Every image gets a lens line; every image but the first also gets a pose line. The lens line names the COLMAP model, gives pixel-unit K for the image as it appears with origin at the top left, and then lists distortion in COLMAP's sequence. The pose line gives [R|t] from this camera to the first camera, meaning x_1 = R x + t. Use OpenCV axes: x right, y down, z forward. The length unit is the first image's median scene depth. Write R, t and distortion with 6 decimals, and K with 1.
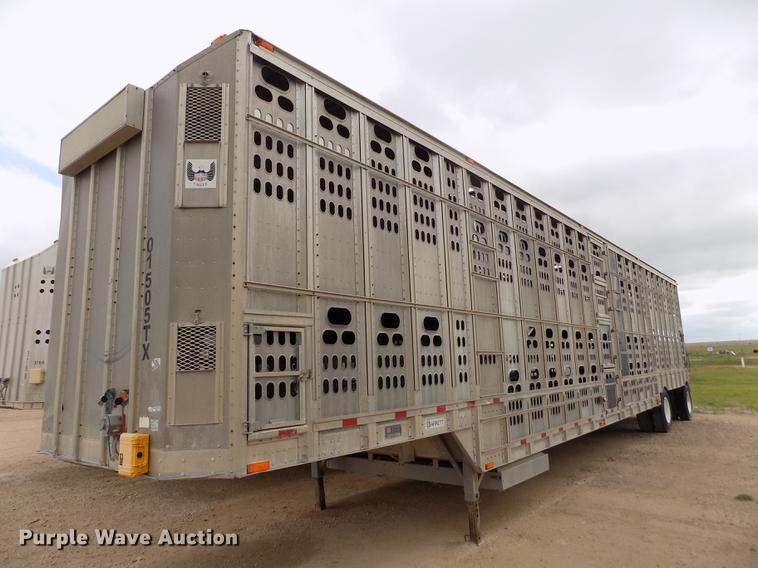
lens RADIAL K [[526.8, 0, 382.3], [0, 526.8, 273.0], [0, 0, 1]] dist [-0.074476, 0.053642]
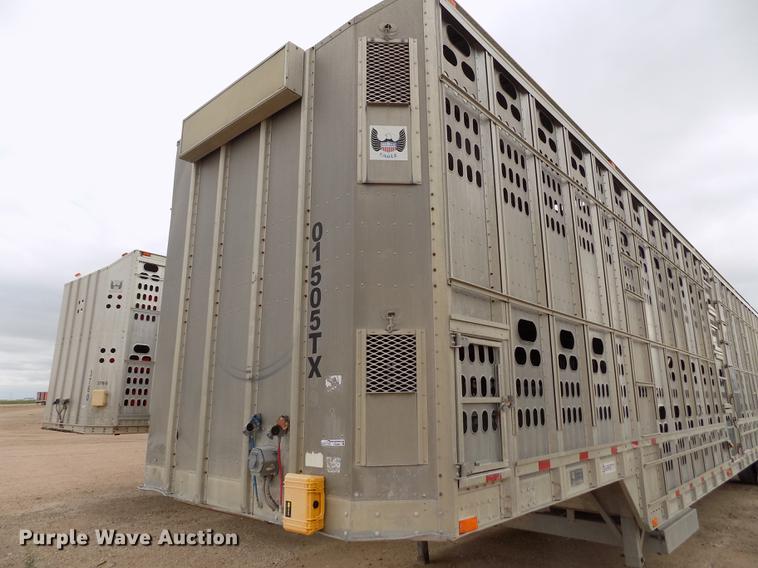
lens RADIAL K [[526.8, 0, 376.4], [0, 526.8, 269.4], [0, 0, 1]] dist [-0.074476, 0.053642]
pose [[0.998197, 0.018473, -0.057102, -0.290112], [-0.022423, 0.997342, -0.069325, 0.053458], [0.055669, 0.070481, 0.995959, 0.195923]]
